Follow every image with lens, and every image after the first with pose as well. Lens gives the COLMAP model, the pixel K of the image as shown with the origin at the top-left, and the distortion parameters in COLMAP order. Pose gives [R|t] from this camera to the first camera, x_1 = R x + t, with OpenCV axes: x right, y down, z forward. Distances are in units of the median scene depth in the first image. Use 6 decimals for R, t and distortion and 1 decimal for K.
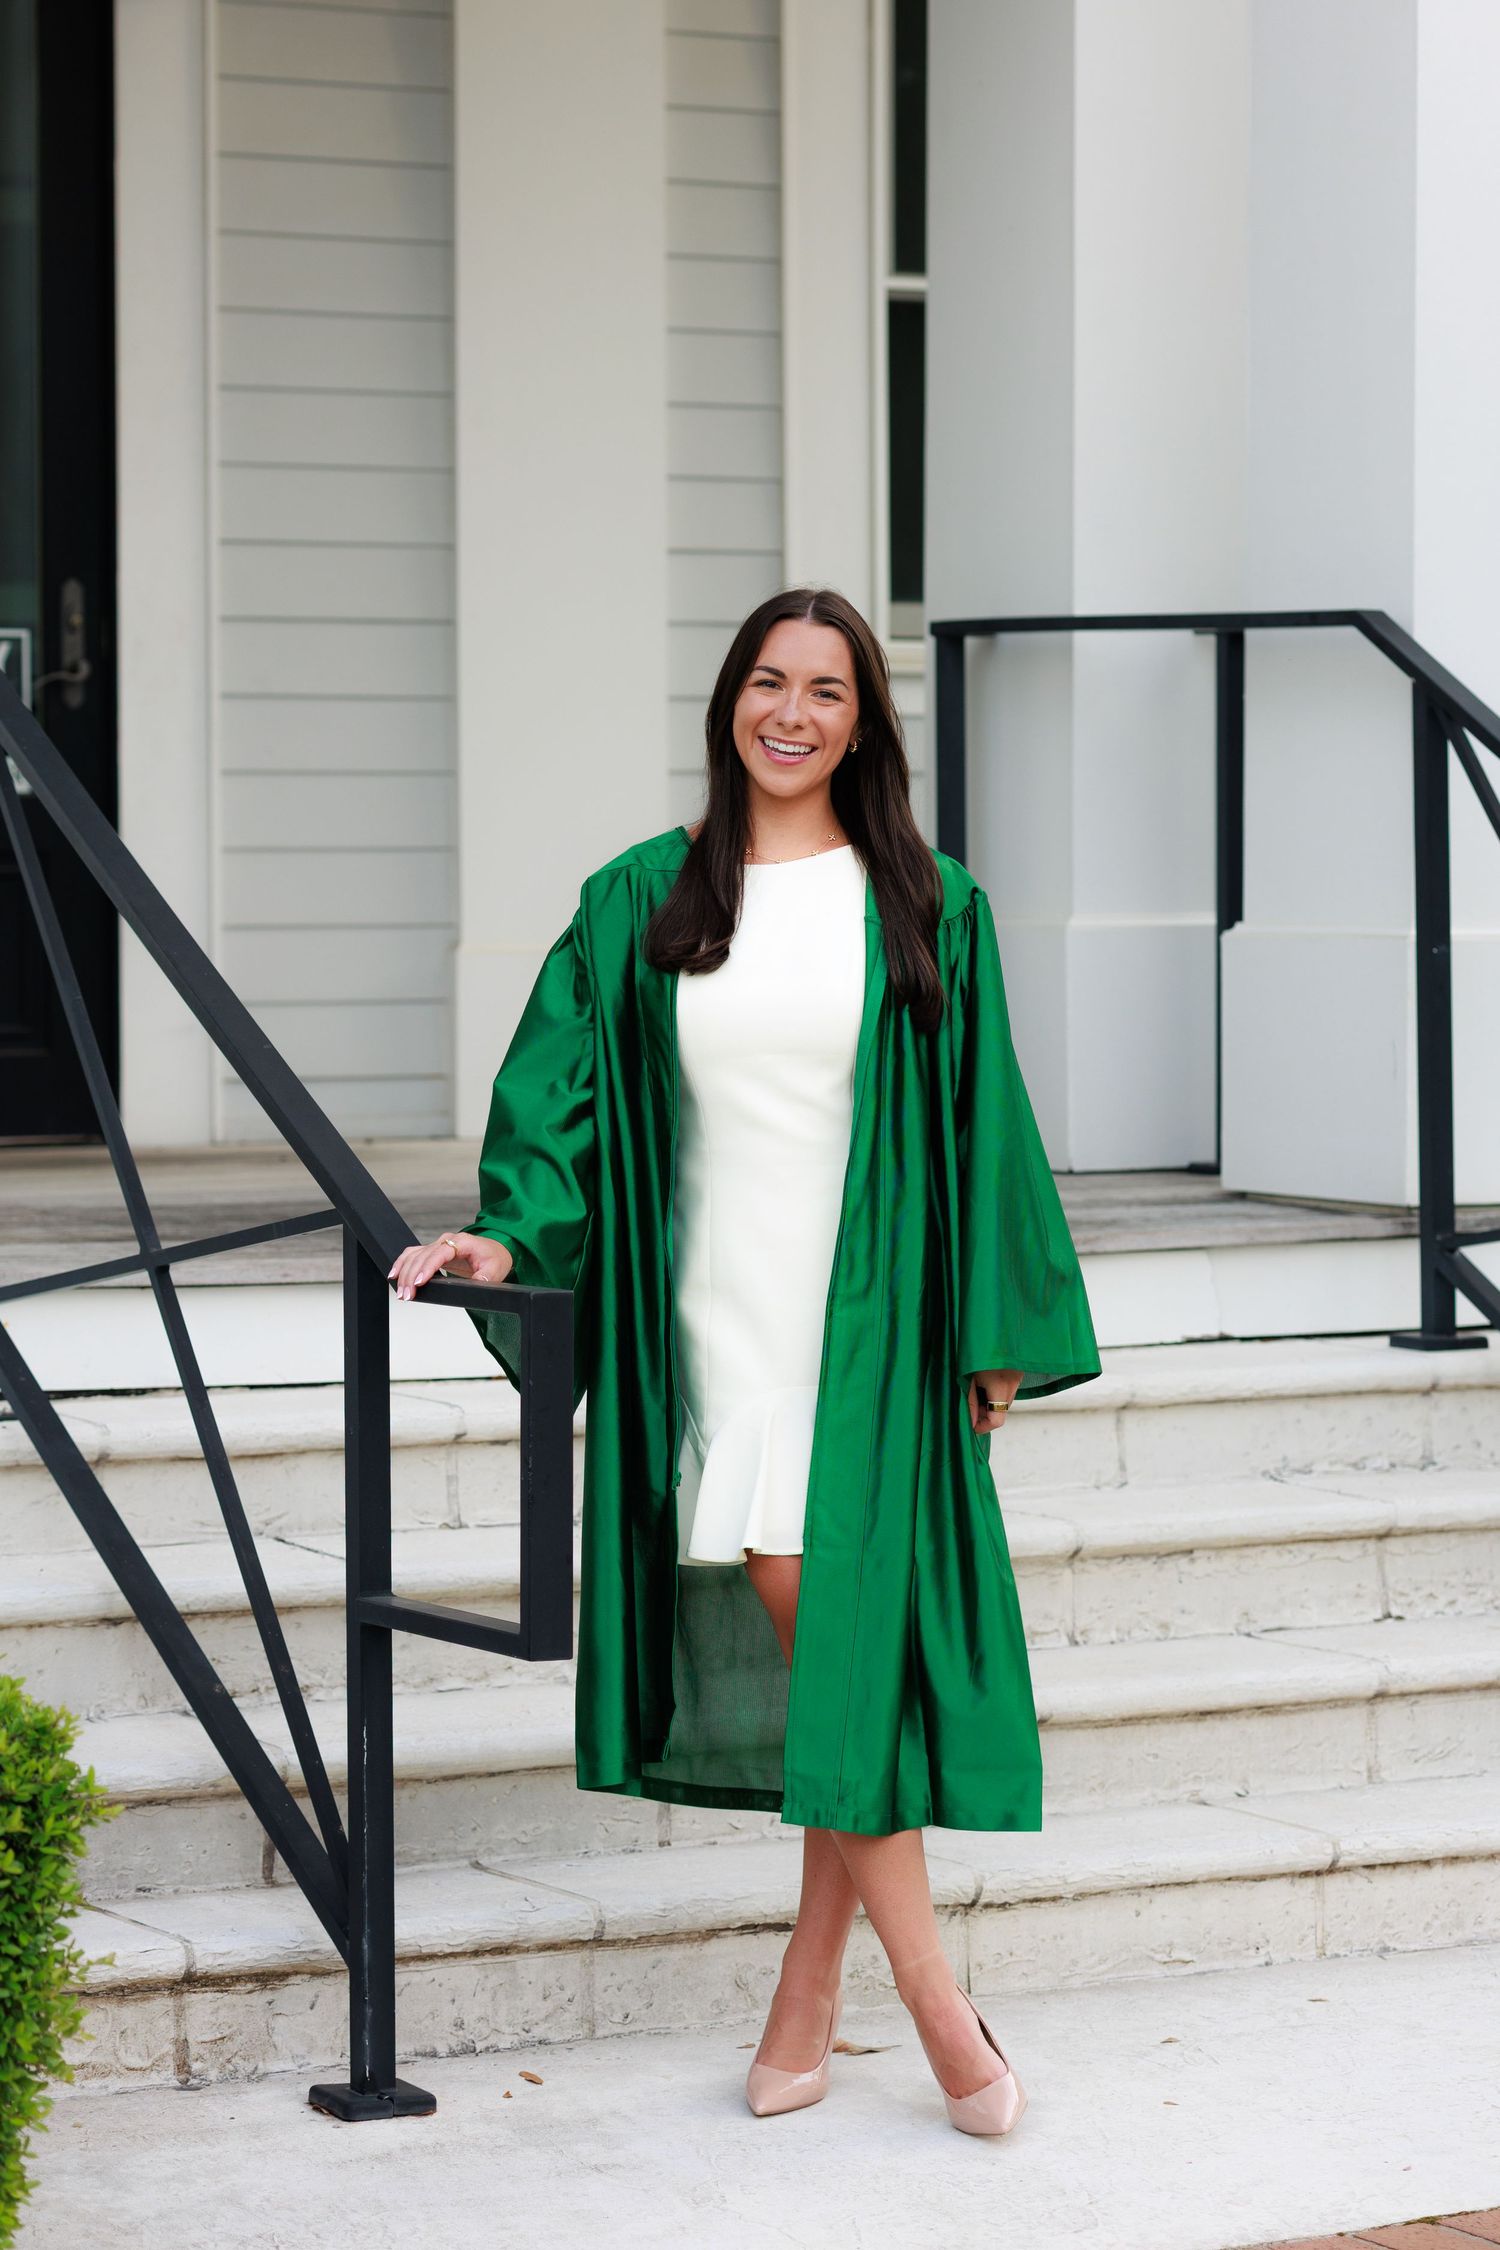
lens RADIAL K [[5523.0, 0, 750.0], [0, 5523.0, 1125.0], [0, 0, 1]] dist [-0.084845, 0.167688]
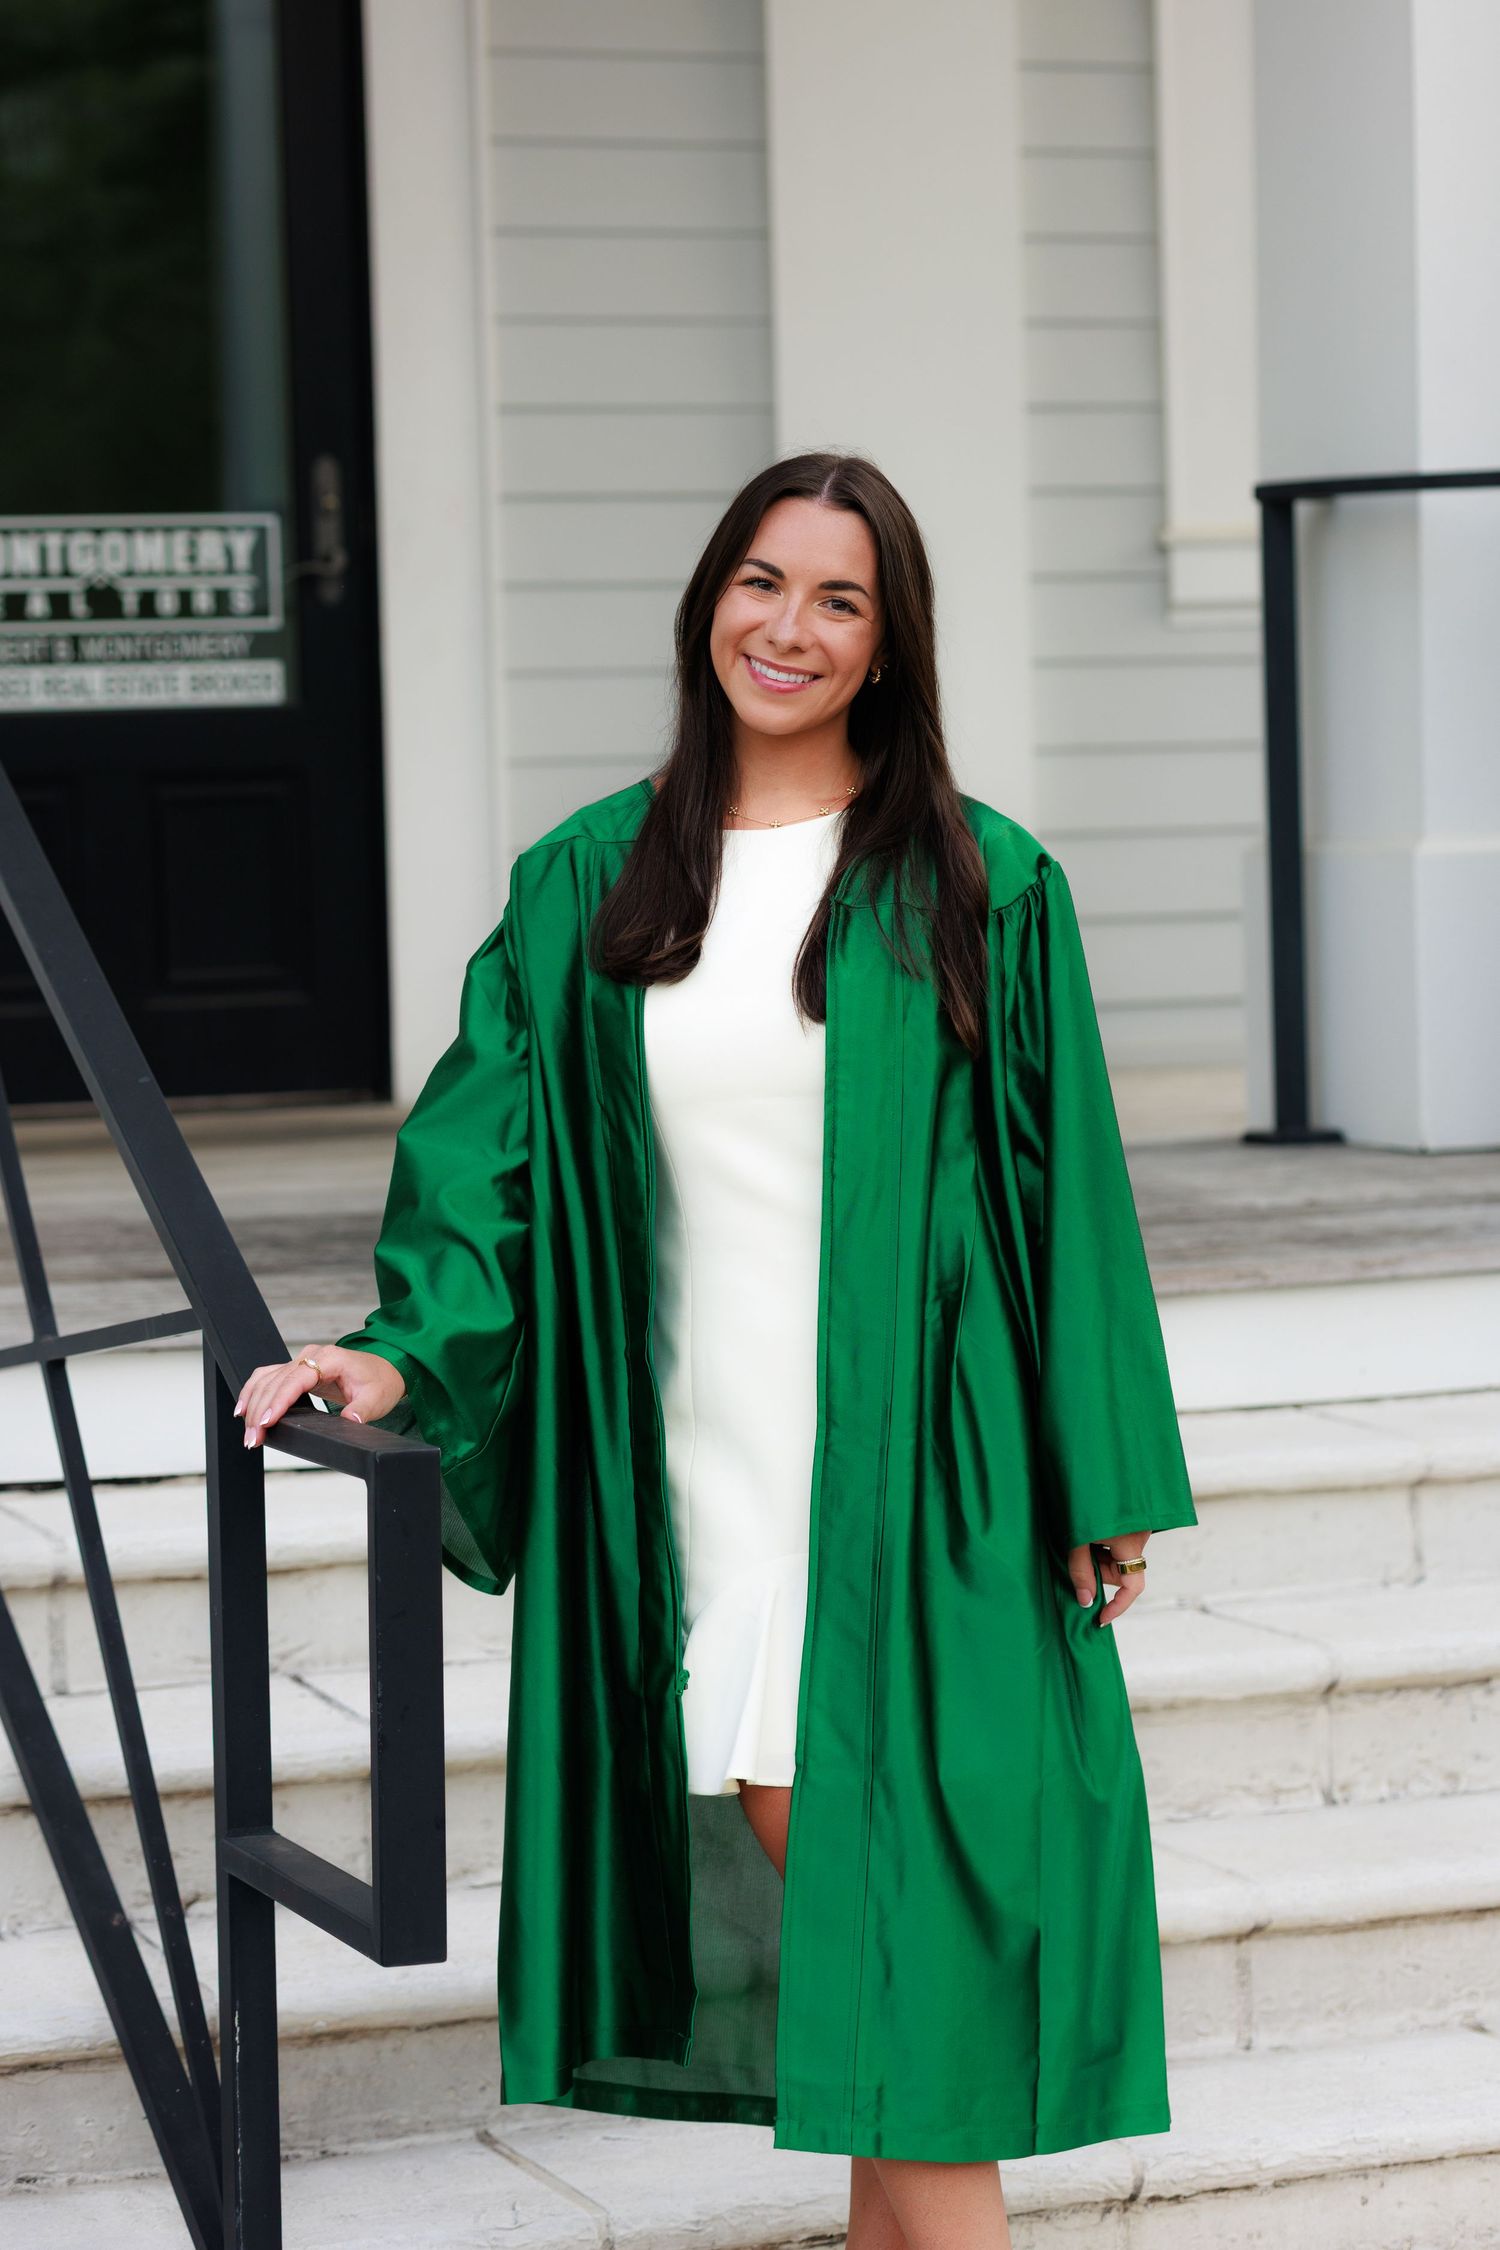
lens RADIAL K [[5448.4, 0, 740.4], [0, 5448.4, 1146.7], [0, 0, 1]] dist [0.013816, -1.339382]
pose [[0.992851, -0.009494, -0.118981, 0.075404], [0.012988, 0.999506, 0.028619, -0.023519], [0.118650, -0.029960, 0.992484, 0.256471]]
